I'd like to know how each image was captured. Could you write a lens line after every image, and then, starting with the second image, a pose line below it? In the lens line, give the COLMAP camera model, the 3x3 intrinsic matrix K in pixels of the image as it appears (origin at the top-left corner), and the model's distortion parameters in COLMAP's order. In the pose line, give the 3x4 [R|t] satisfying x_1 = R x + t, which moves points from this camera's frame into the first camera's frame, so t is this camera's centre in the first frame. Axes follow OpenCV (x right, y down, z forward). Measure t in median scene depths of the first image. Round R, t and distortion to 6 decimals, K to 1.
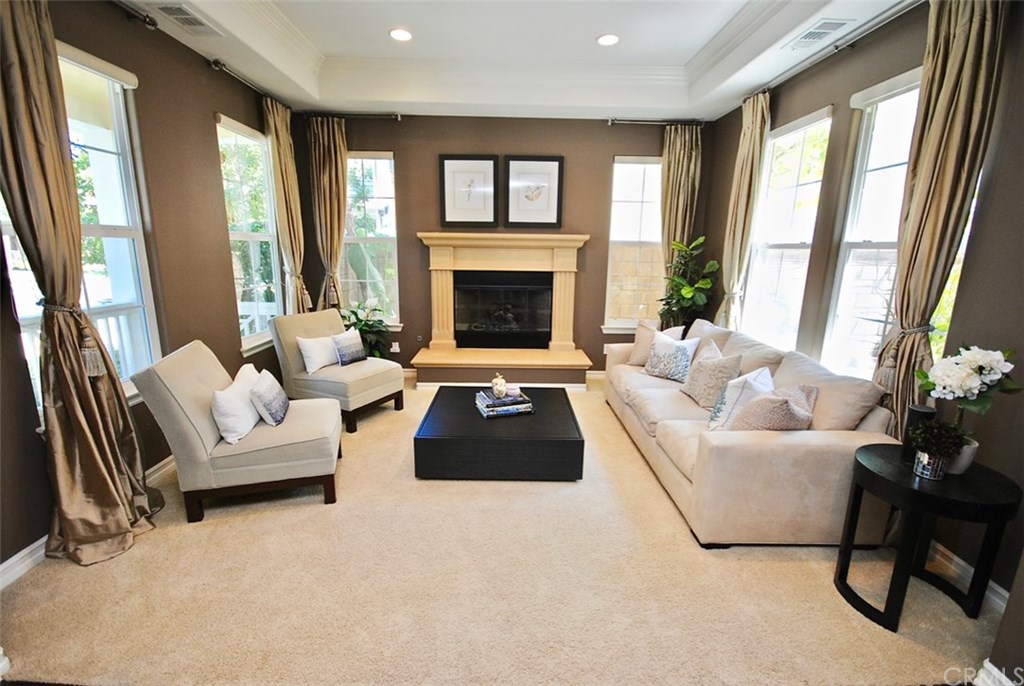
lens RADIAL K [[451.2, 0, 513.3], [0, 451.2, 347.3], [0, 0, 1]] dist [0.008392, -0.007608]
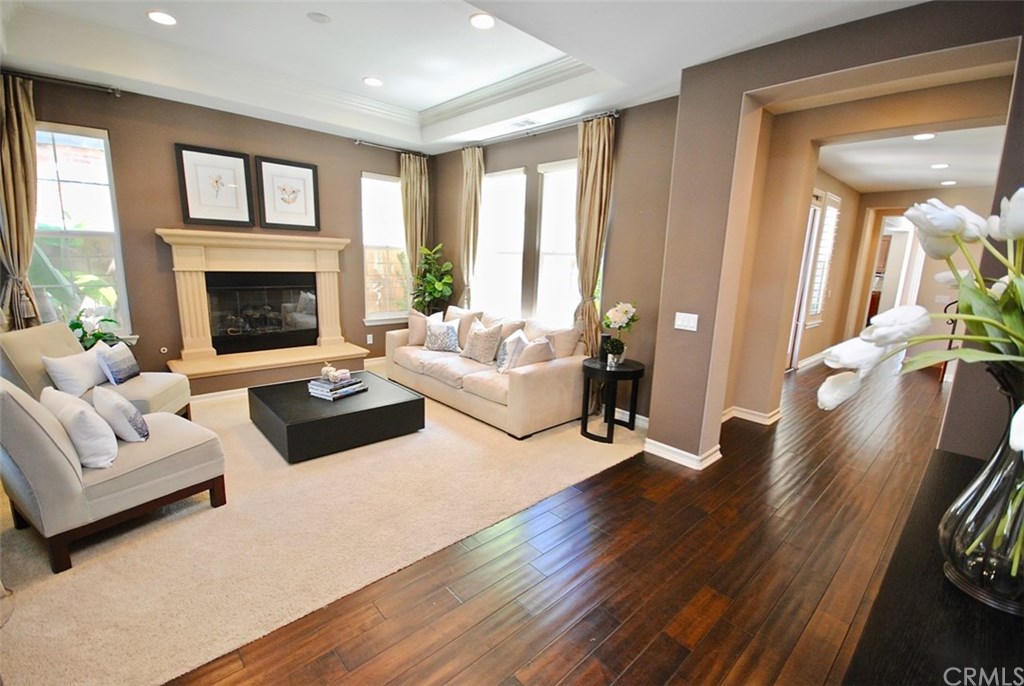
lens RADIAL K [[451.2, 0, 514.6], [0, 451.2, 346.1], [0, 0, 1]] dist [0.008392, -0.007608]
pose [[0.743050, -0.118966, 0.658577, -0.307033], [0.121849, 0.991674, 0.041660, 0.020331], [-0.658050, 0.049291, 0.751359, -0.107078]]
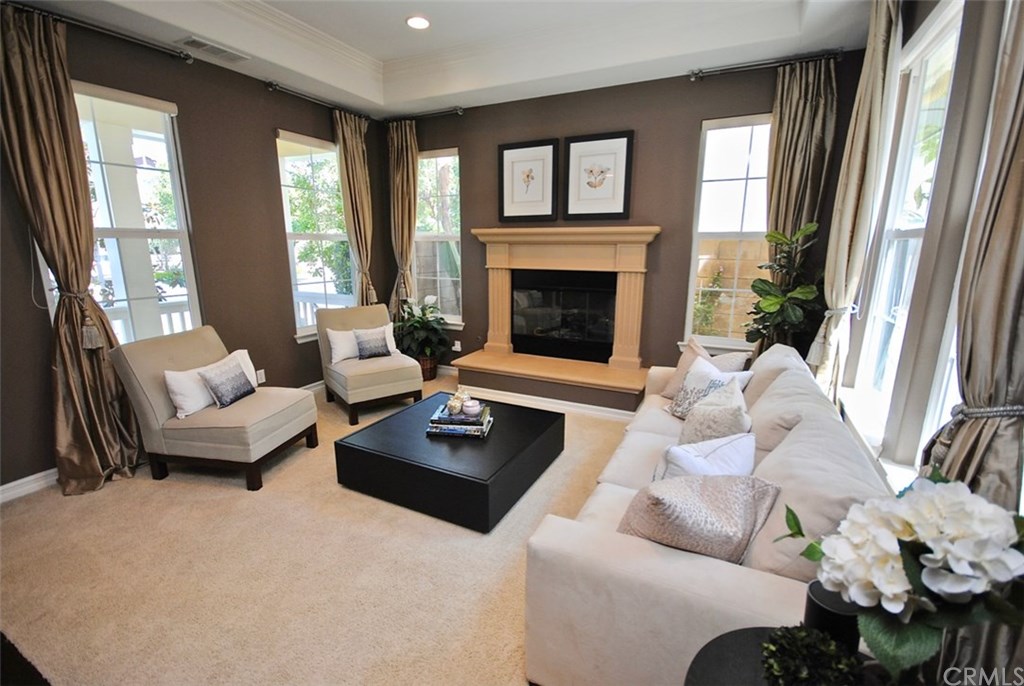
lens RADIAL K [[451.2, 0, 514.2], [0, 451.2, 346.1], [0, 0, 1]] dist [0.008392, -0.007608]
pose [[0.888730, 0.087964, -0.449912, 0.326410], [-0.088033, 0.995900, 0.020816, -0.034512], [0.449899, 0.021108, 0.892830, 0.190208]]
